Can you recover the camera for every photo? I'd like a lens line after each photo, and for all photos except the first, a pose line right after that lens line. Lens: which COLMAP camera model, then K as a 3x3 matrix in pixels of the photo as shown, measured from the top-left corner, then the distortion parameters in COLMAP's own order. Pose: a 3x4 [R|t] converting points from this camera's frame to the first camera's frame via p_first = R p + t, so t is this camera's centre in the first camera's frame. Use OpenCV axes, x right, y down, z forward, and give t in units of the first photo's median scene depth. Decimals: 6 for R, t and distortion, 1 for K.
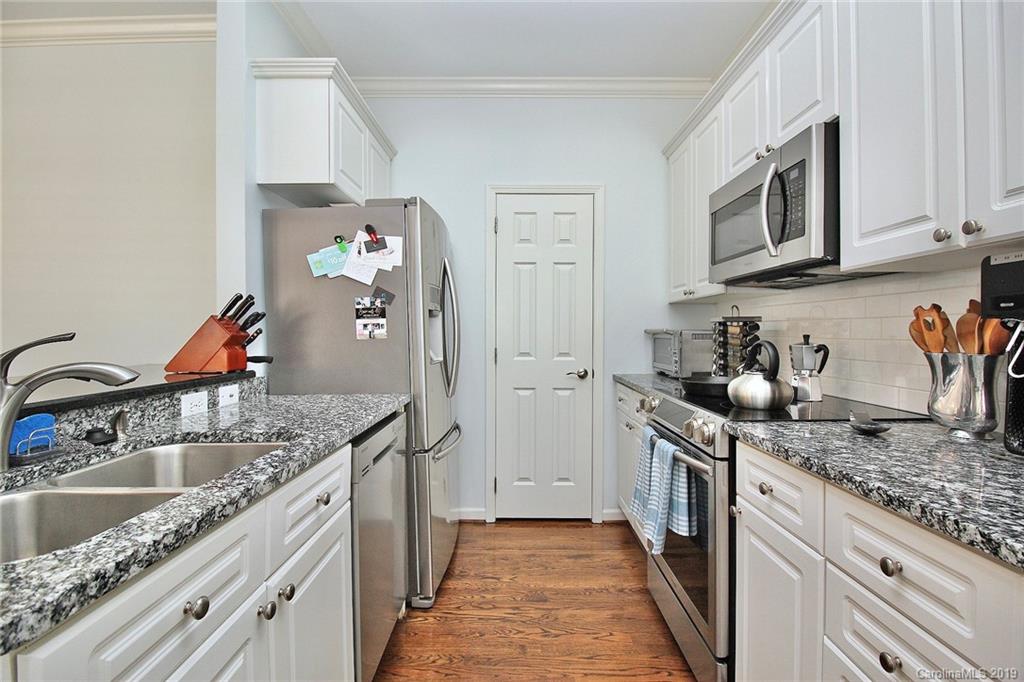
lens RADIAL K [[478.4, 0, 512.3], [0, 478.4, 337.8], [0, 0, 1]] dist [-0.002868, -0.008705]
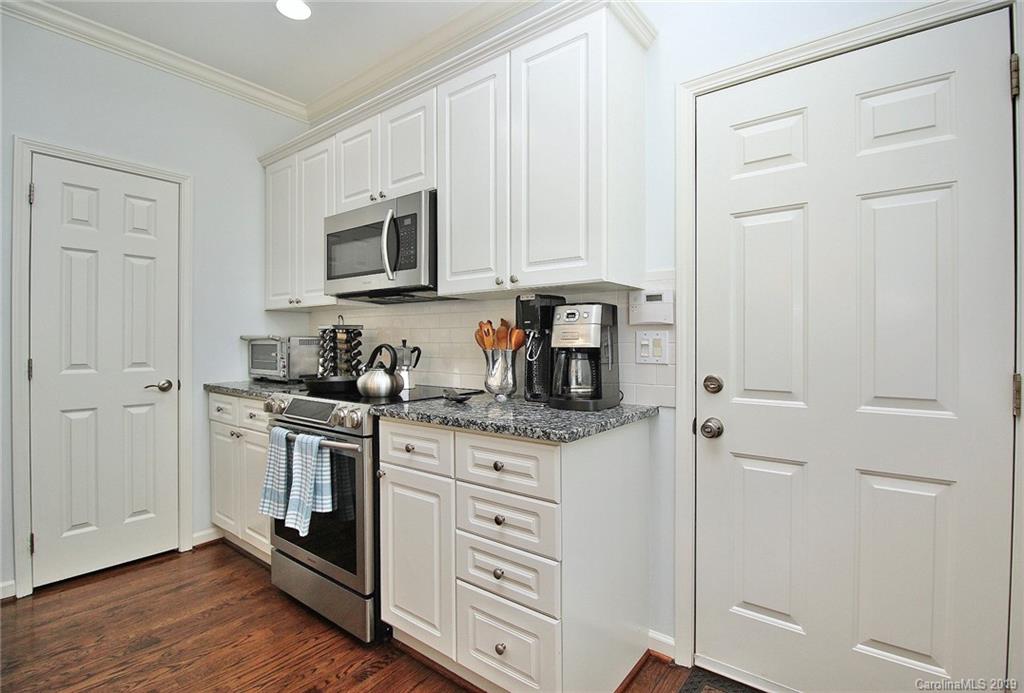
lens RADIAL K [[504.5, 0, 505.5], [0, 504.5, 343.4], [0, 0, 1]] dist [-0.011075, -0.002972]
pose [[0.623302, -0.002051, 0.781979, -0.318577], [0.008719, 0.999953, -0.004328, 0.012466], [-0.781933, 0.009516, 0.623290, -0.101898]]
